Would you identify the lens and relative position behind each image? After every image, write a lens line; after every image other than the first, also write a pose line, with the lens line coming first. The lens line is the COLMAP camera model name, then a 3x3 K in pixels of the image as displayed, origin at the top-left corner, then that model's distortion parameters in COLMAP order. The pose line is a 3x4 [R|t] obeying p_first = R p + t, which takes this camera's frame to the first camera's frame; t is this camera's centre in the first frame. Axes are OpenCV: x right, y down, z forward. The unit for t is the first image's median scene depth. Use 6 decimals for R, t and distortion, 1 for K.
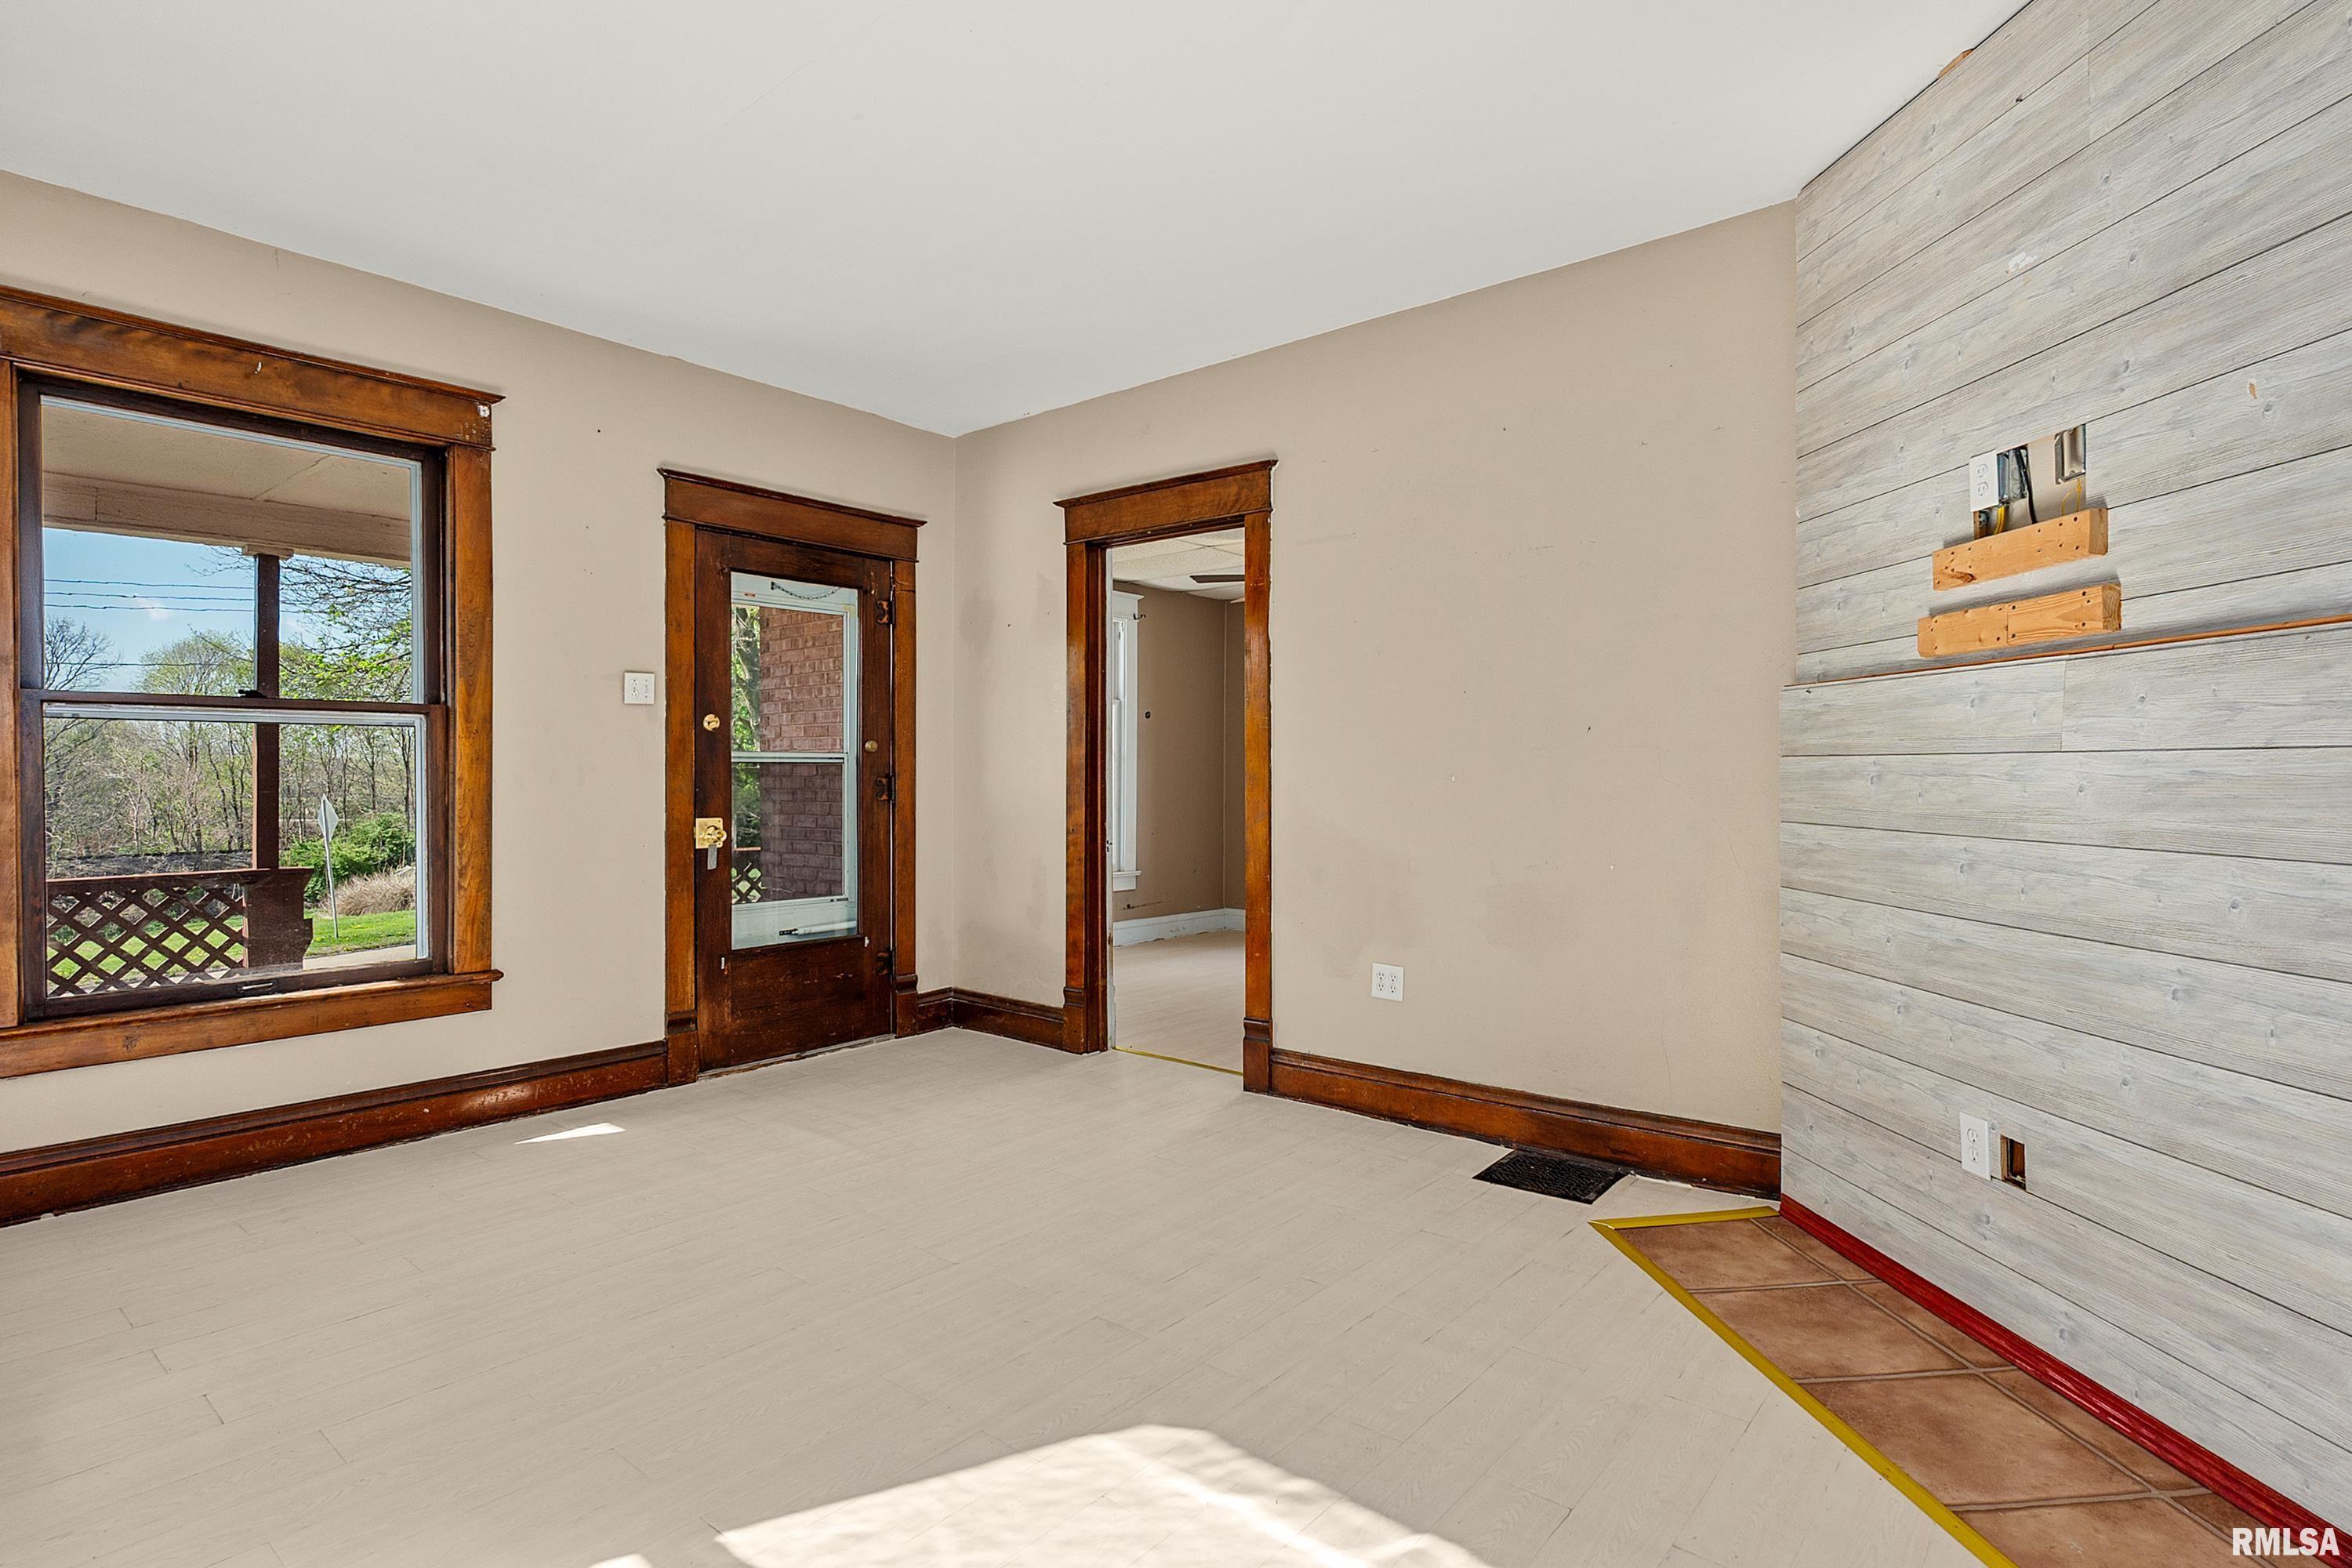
lens RADIAL K [[1192.9, 0, 1192.1], [0, 1192.9, 796.7], [0, 0, 1]] dist [-0.010351, 0.003720]
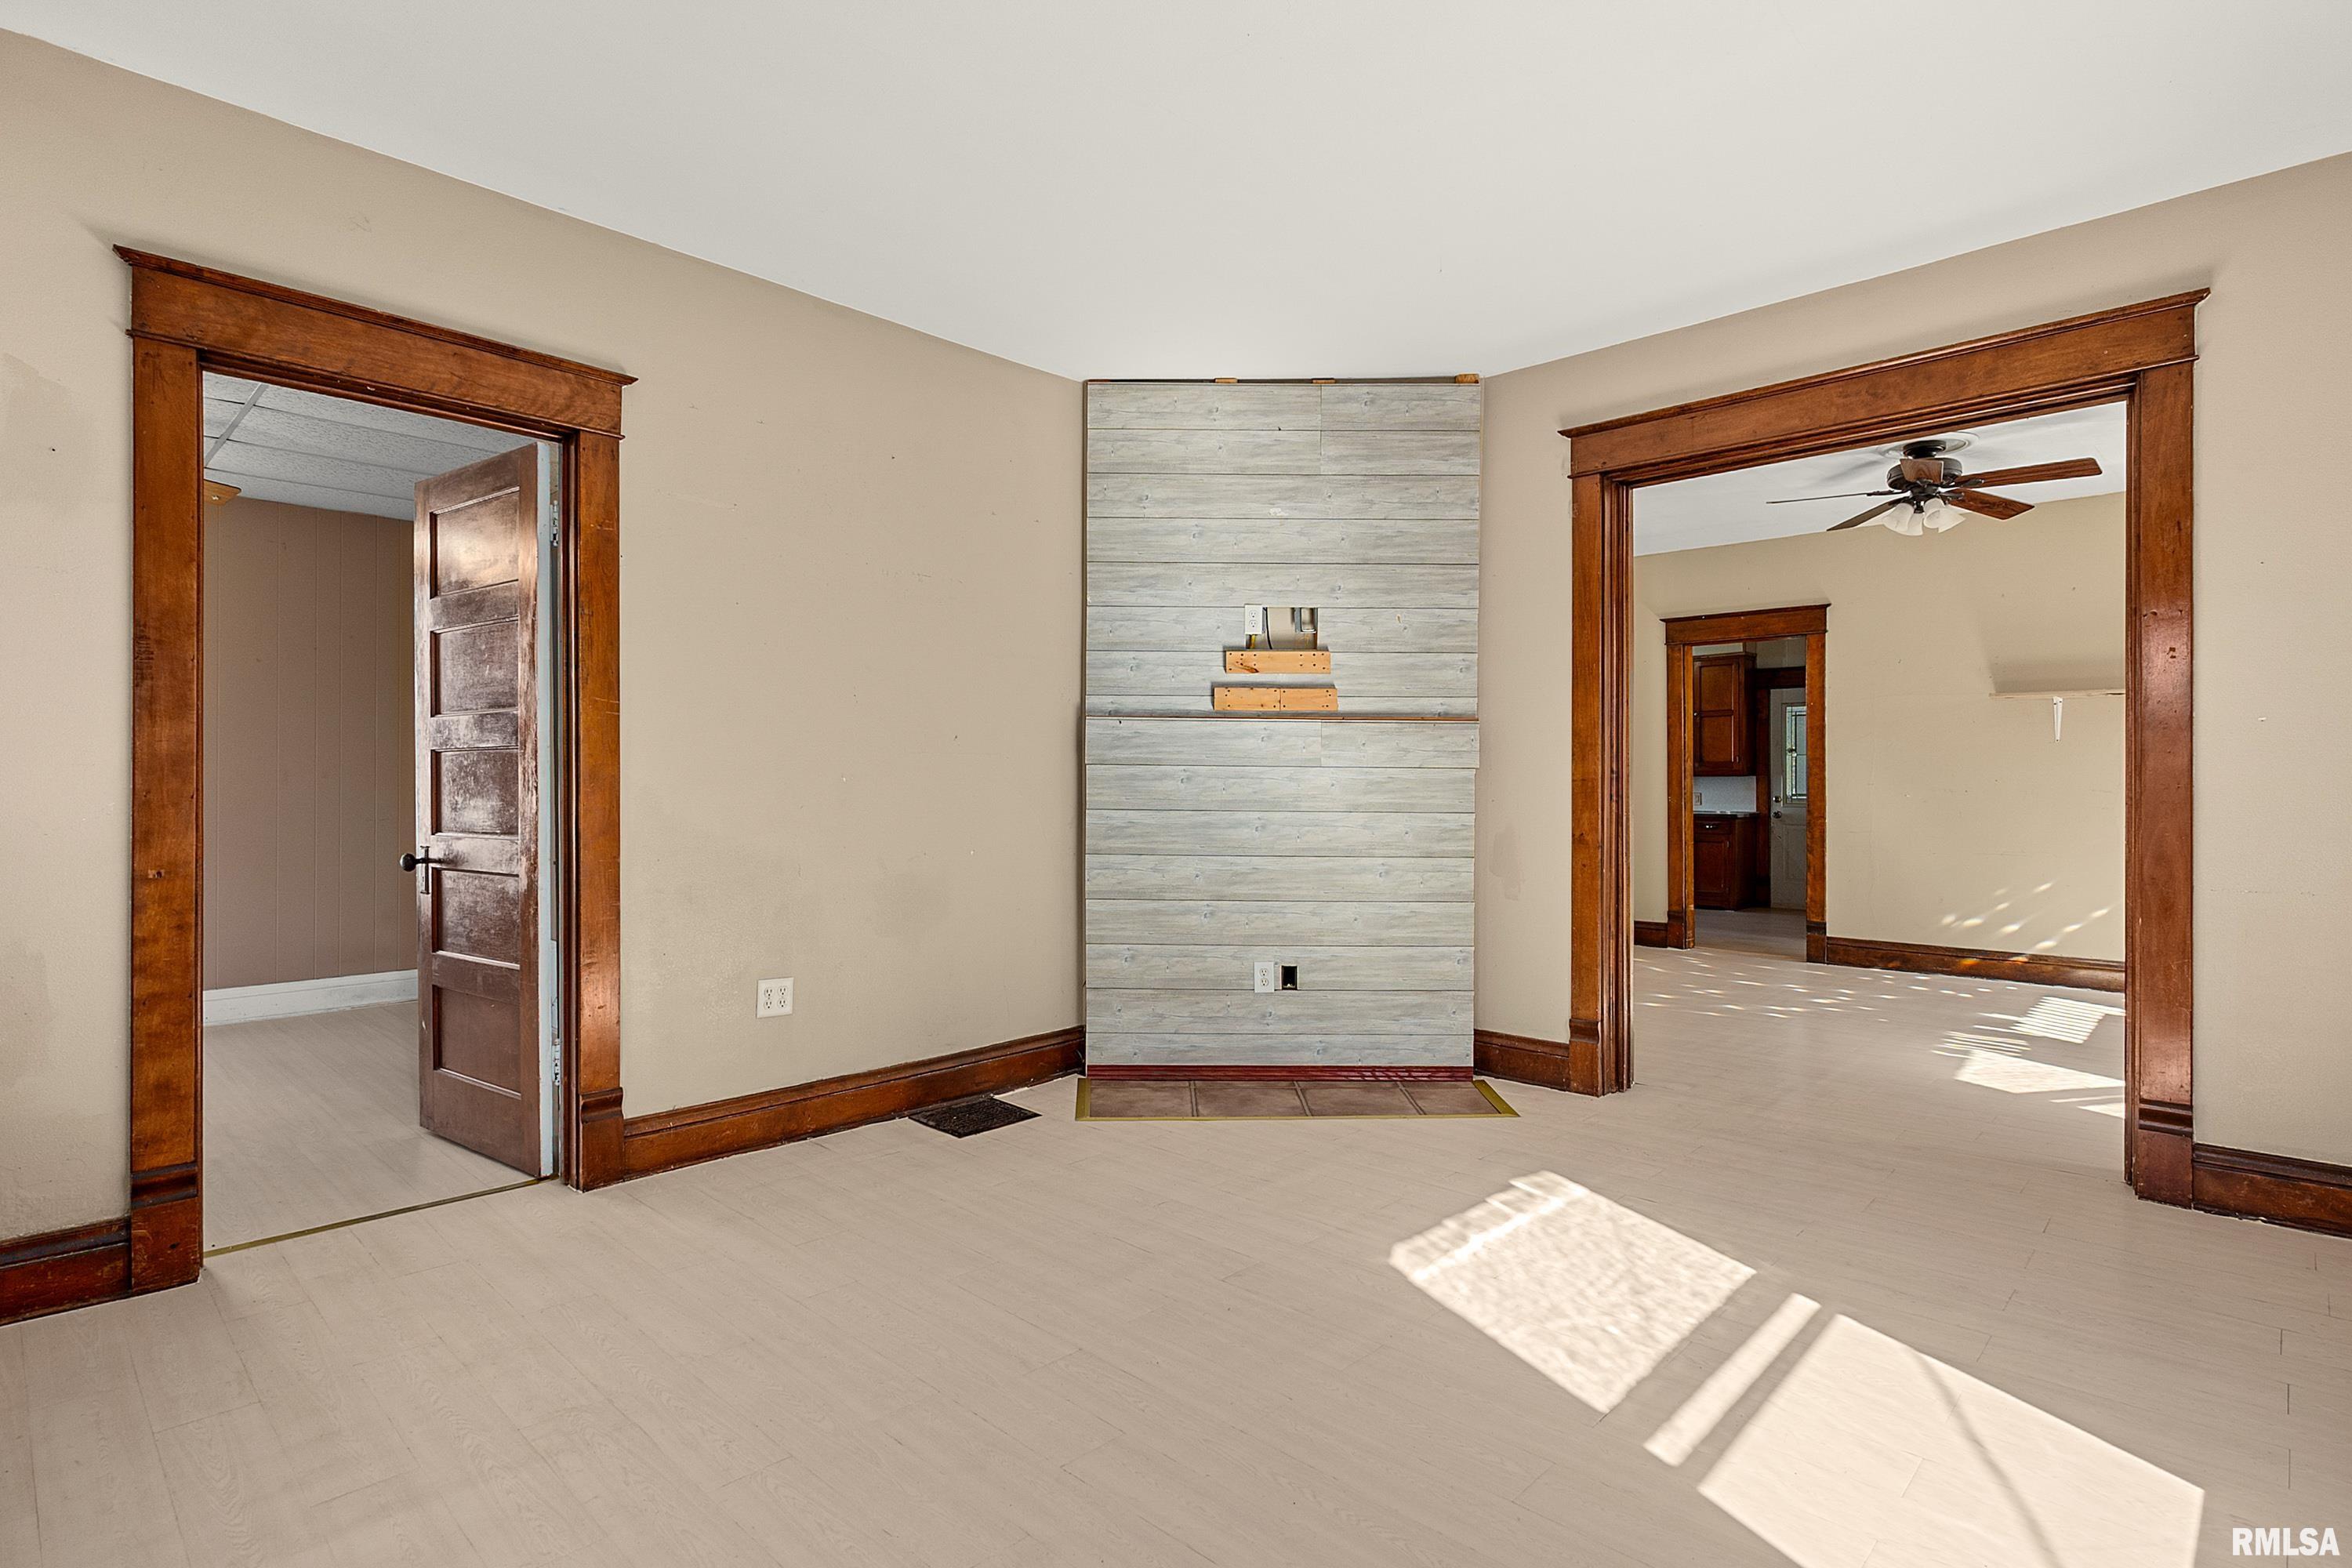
lens RADIAL K [[1192.9, 0, 1189.4], [0, 1192.9, 802.2], [0, 0, 1]] dist [-0.010351, 0.003720]
pose [[0.054729, -0.012232, 0.998426, -4.401833], [0.016662, 0.999797, 0.011335, -0.012338], [-0.998362, 0.016016, 0.054921, 3.672982]]
